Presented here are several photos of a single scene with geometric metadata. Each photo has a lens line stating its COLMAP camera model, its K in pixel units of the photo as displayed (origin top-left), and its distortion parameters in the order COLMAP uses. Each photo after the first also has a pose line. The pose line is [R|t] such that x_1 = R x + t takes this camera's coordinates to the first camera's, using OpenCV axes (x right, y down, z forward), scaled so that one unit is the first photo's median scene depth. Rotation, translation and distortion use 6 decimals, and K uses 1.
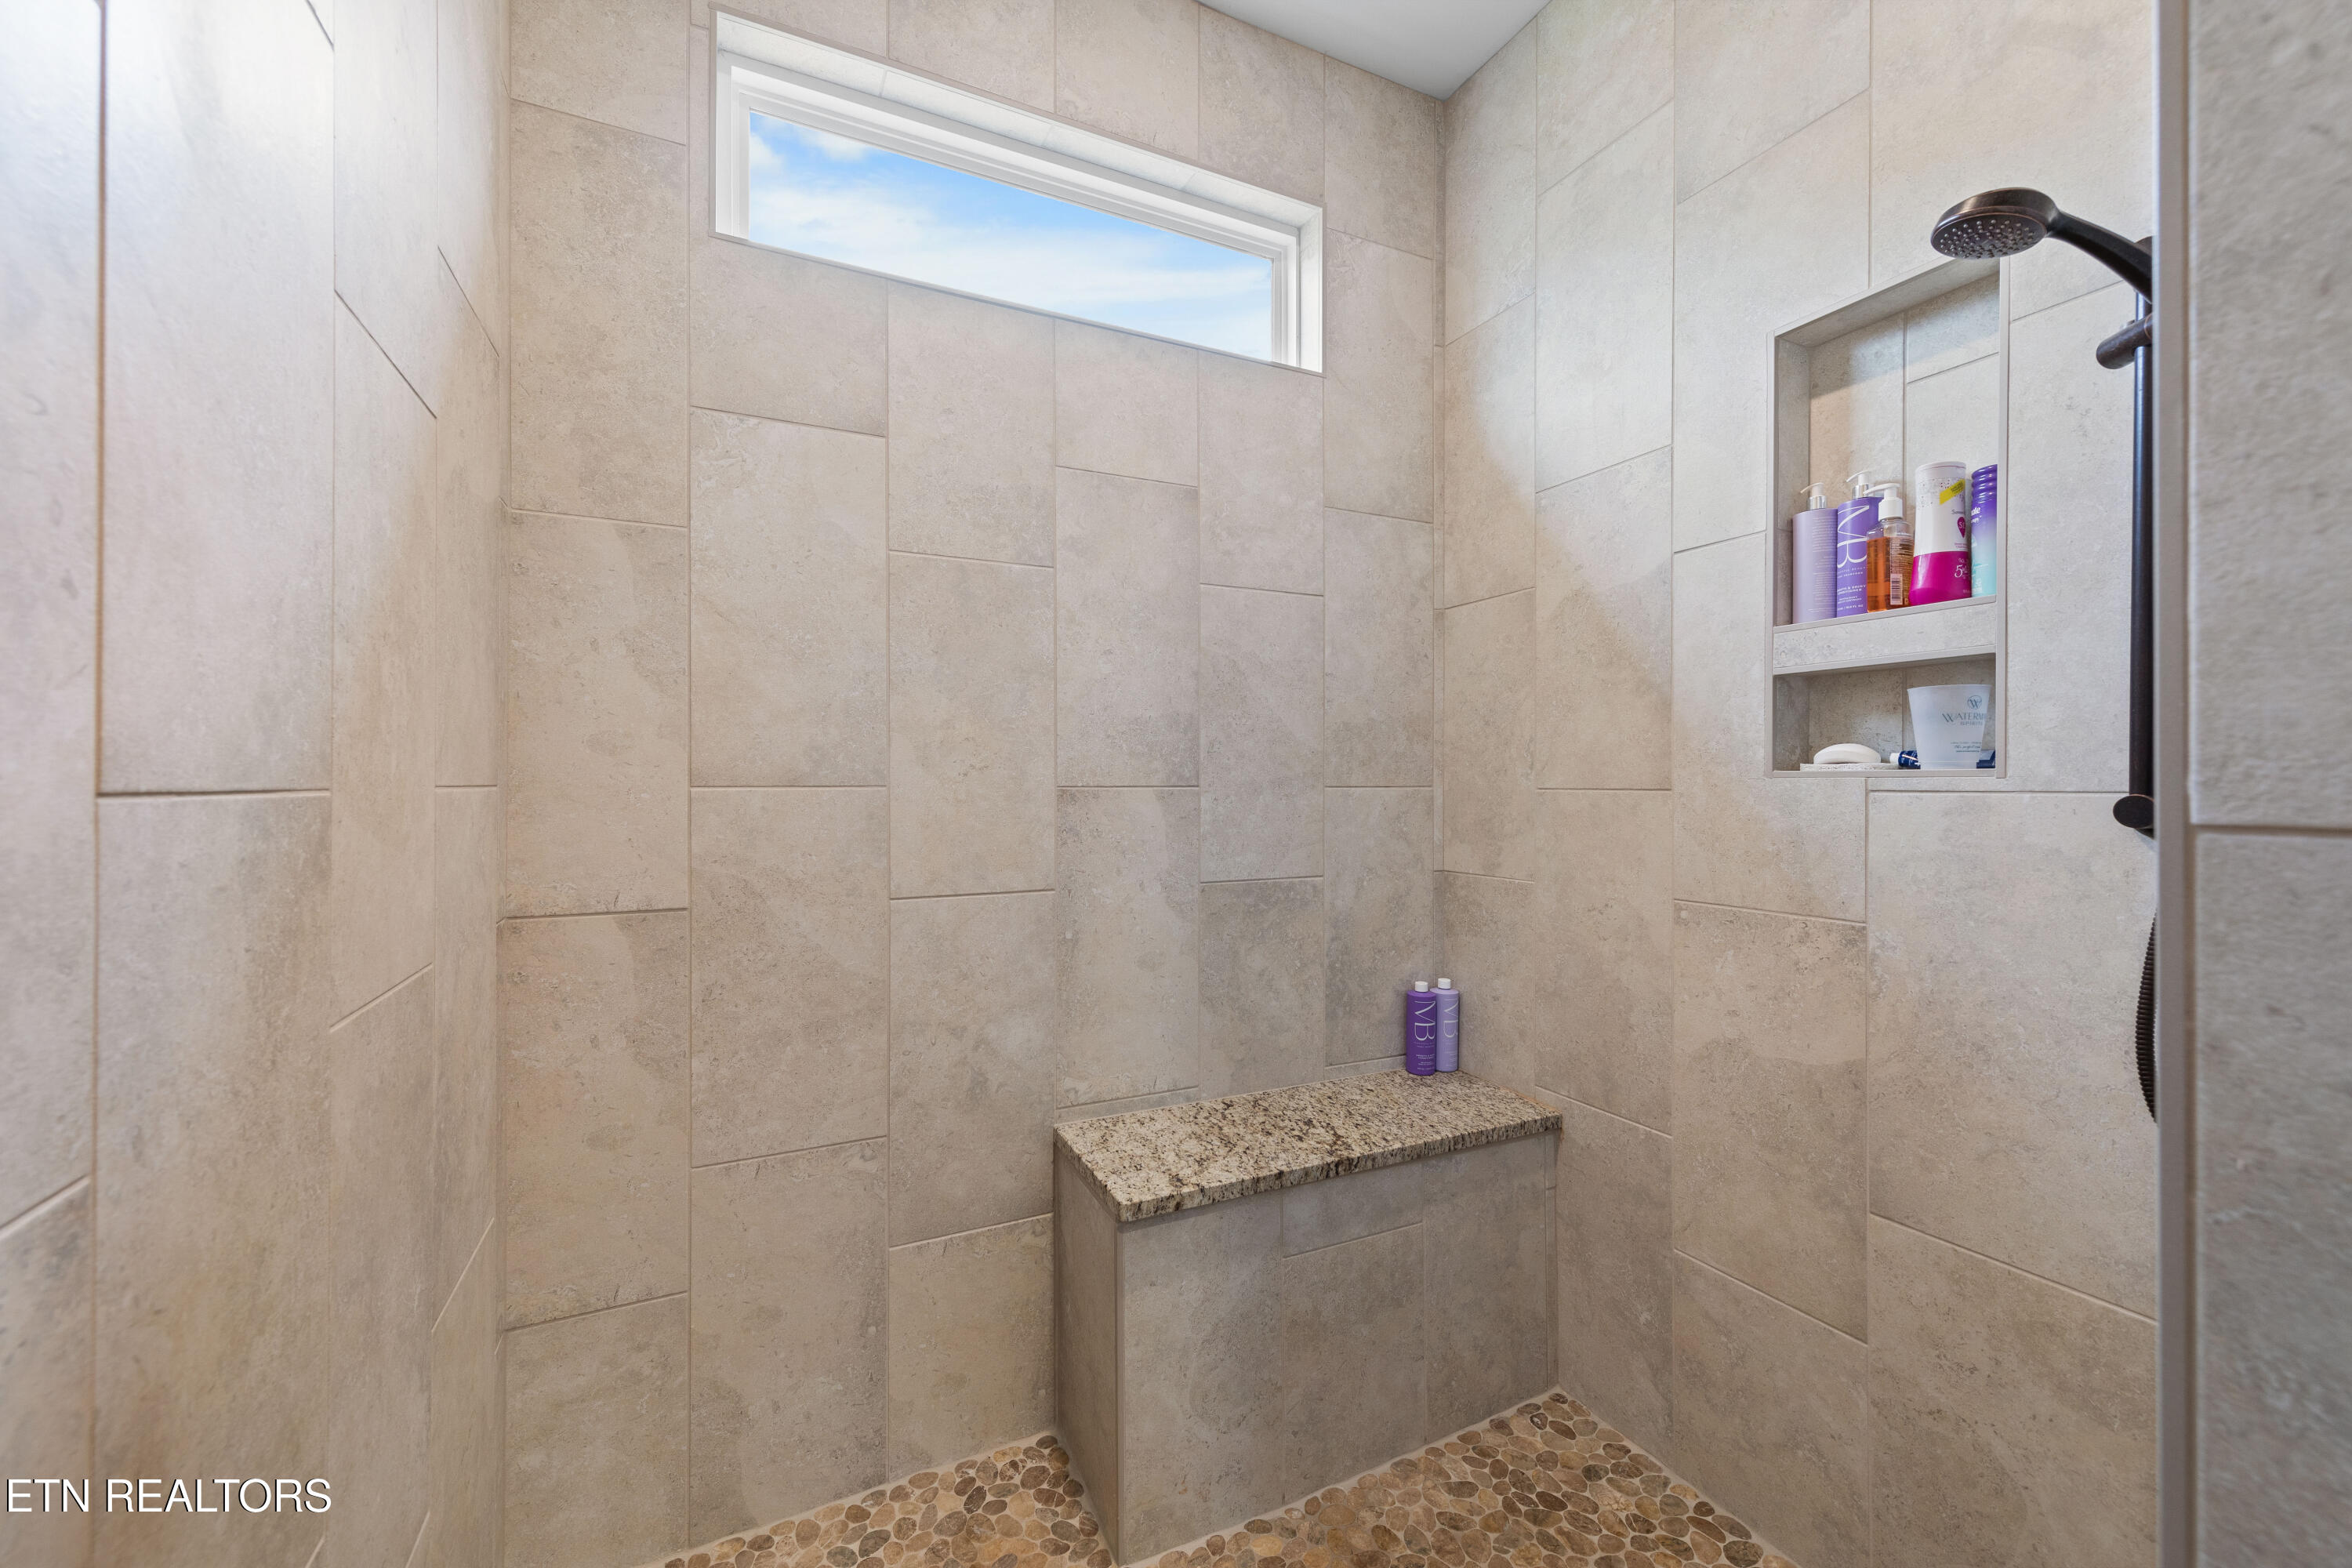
lens RADIAL K [[924.7, 0, 1176.2], [0, 924.7, 783.5], [0, 0, 1]] dist [0.002839, -0.000438]
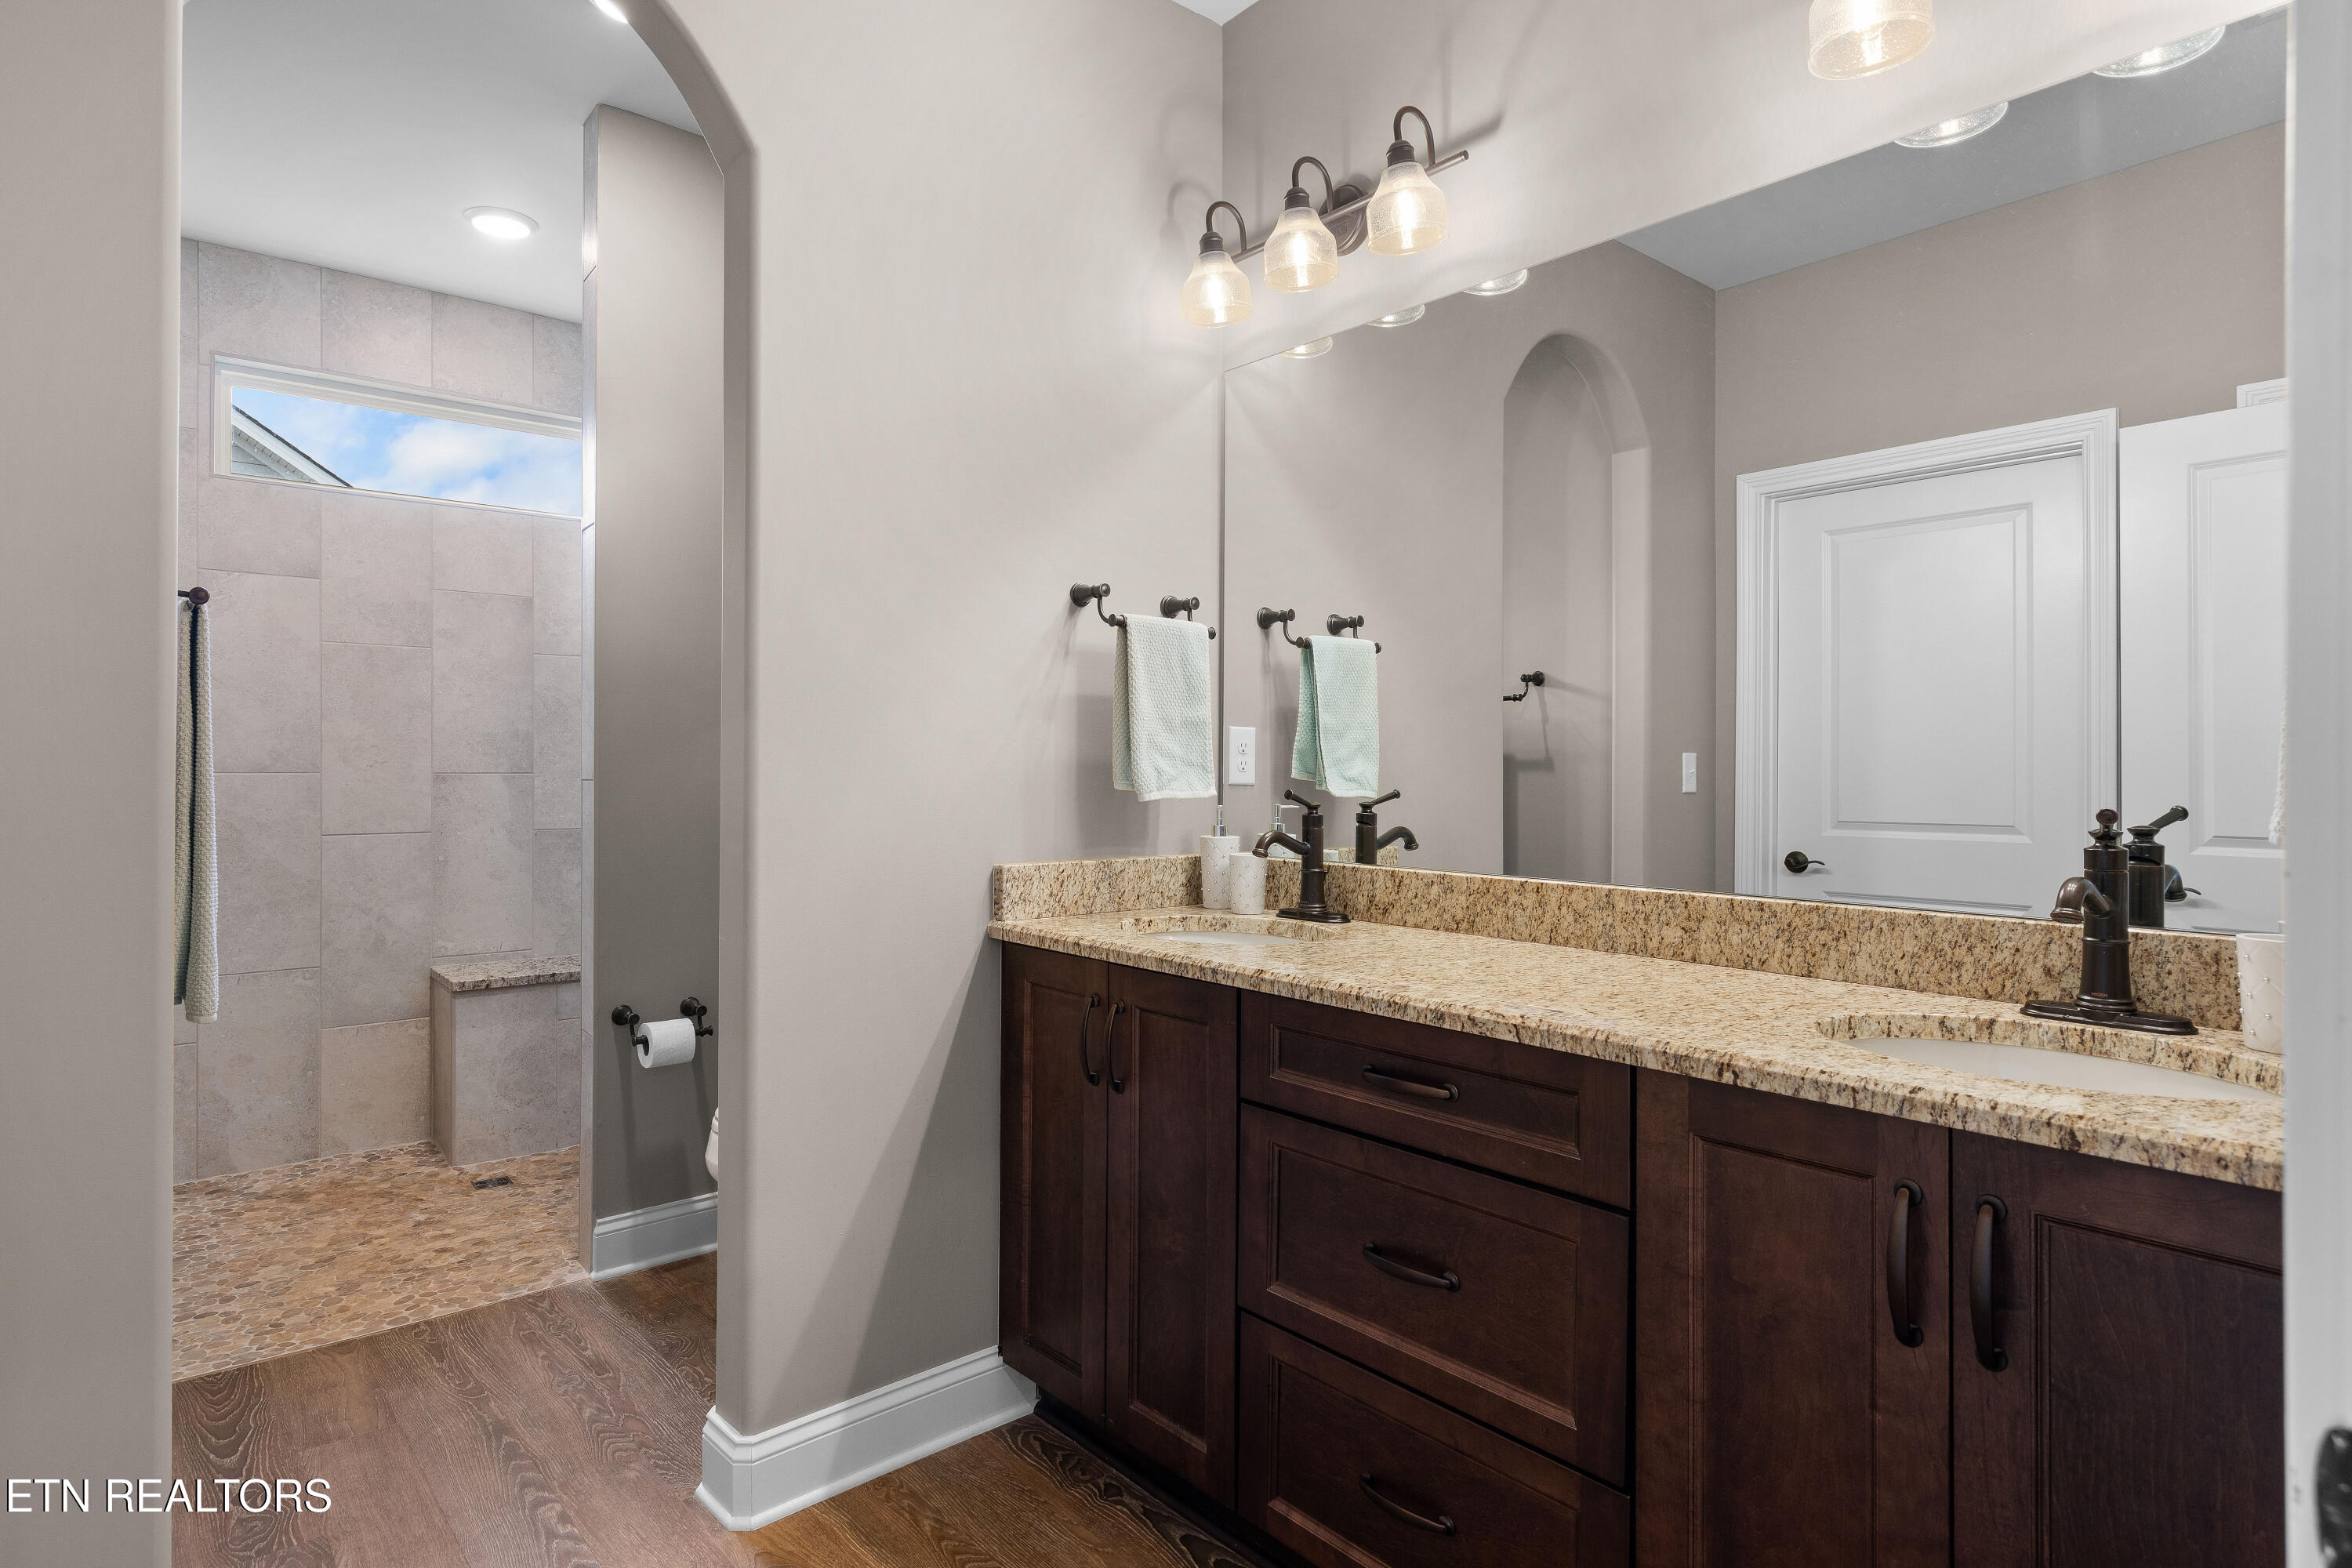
lens RADIAL K [[1254.1, 0, 1177.4], [0, 1254.1, 774.2], [0, 0, 1]] dist [-0.000192, -0.000112]
pose [[0.964248, 0.001363, 0.264998, 0.627299], [-0.001492, 0.999999, 0.000286, 0.002992], [-0.264997, -0.000671, 0.964249, -1.733840]]
